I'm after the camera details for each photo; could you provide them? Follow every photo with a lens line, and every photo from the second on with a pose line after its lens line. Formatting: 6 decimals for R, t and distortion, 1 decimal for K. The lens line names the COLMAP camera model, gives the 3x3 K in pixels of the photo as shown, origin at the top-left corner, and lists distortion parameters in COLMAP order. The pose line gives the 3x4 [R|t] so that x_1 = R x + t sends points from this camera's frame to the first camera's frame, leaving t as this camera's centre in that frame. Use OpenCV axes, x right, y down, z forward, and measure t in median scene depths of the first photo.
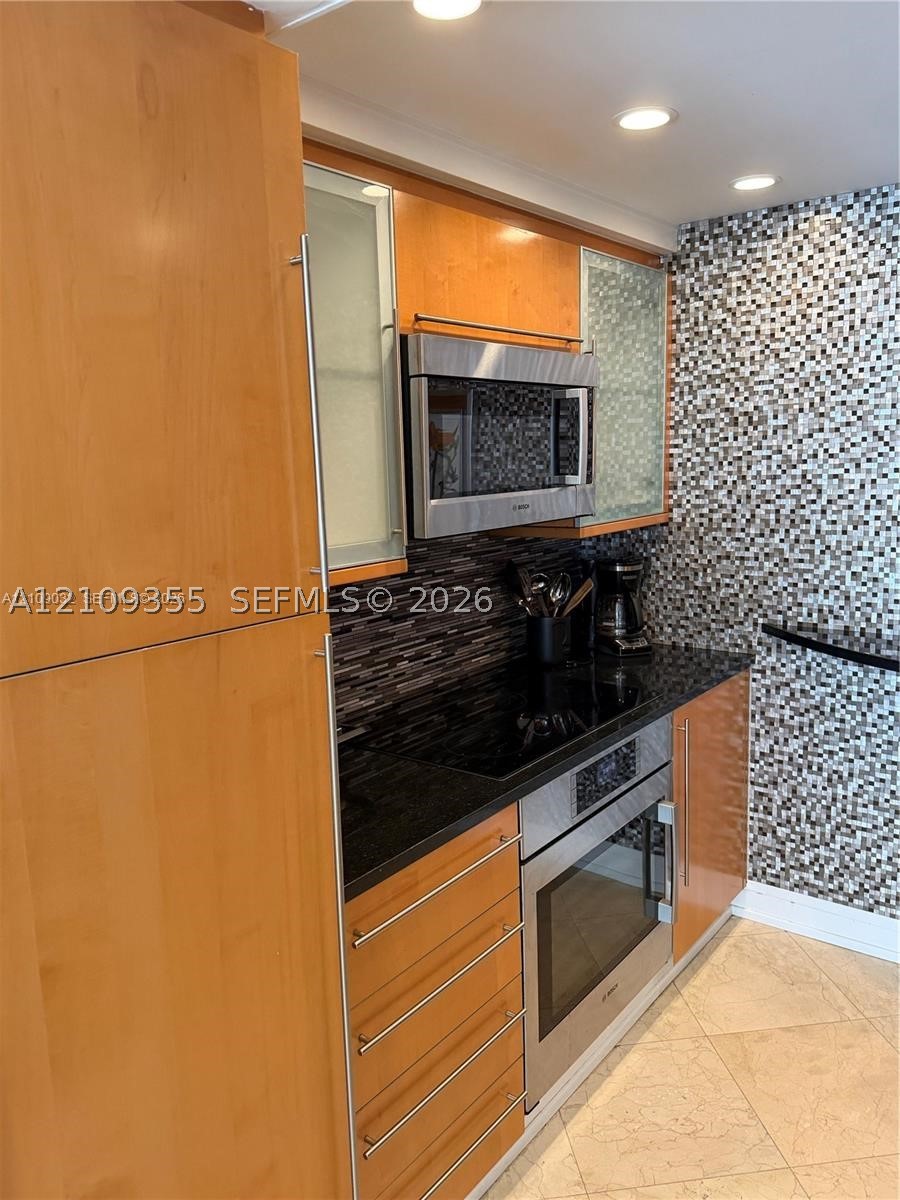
lens RADIAL K [[887.6, 0, 445.6], [0, 887.6, 597.5], [0, 0, 1]] dist [0.044445, -0.062749]
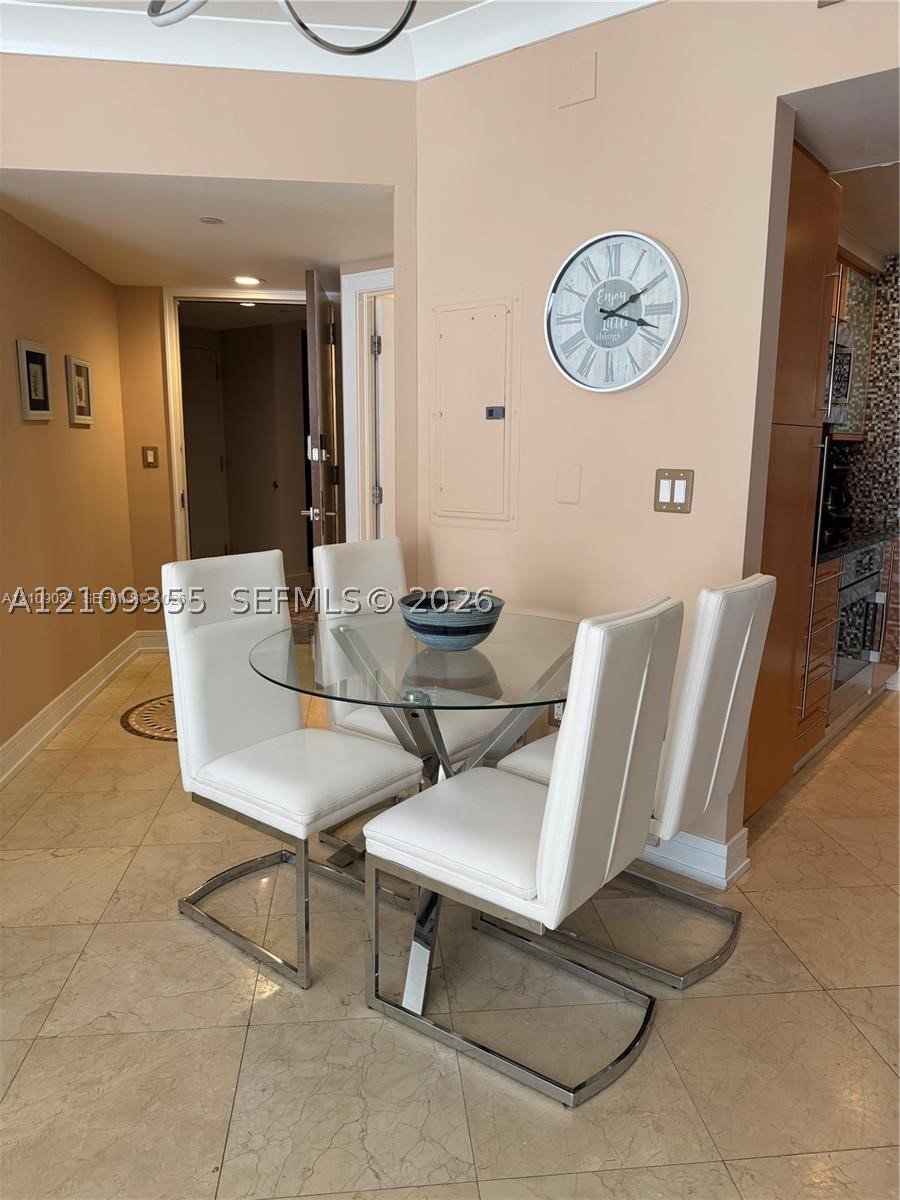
lens RADIAL K [[847.3, 0, 449.9], [0, 847.3, 607.1], [0, 0, 1]] dist [-0.007223, -0.011433]
pose [[0.999033, 0.042802, -0.010083, -0.485272], [-0.042486, 0.998655, 0.029717, 0.208166], [0.011341, -0.029259, 0.999508, -0.556160]]
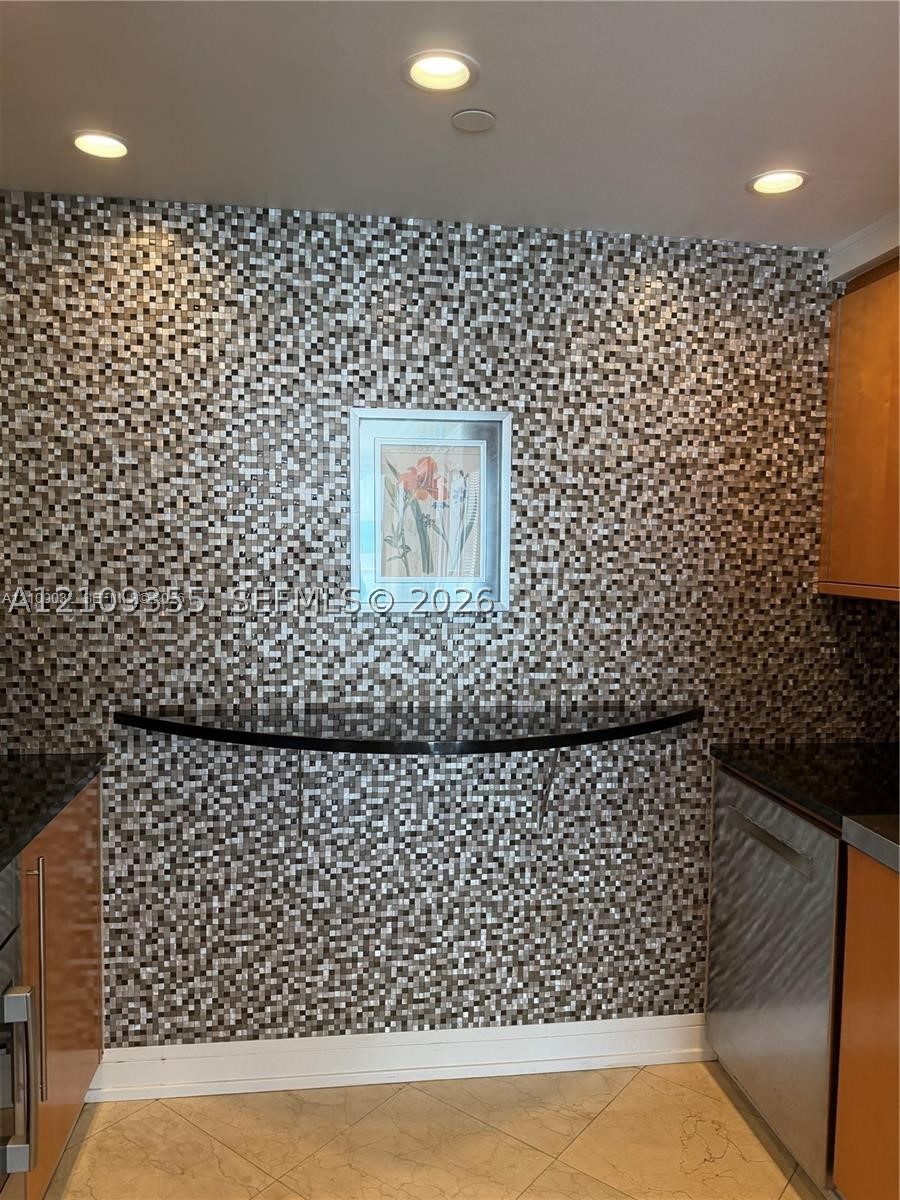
lens RADIAL K [[887.6, 0, 447.4], [0, 887.6, 604.2], [0, 0, 1]] dist [0.044445, -0.062749]
pose [[0.696167, -0.006242, 0.717853, -0.006582], [0.073981, 0.995262, -0.063093, 0.005747], [-0.714058, 0.097031, 0.693330, 0.233673]]
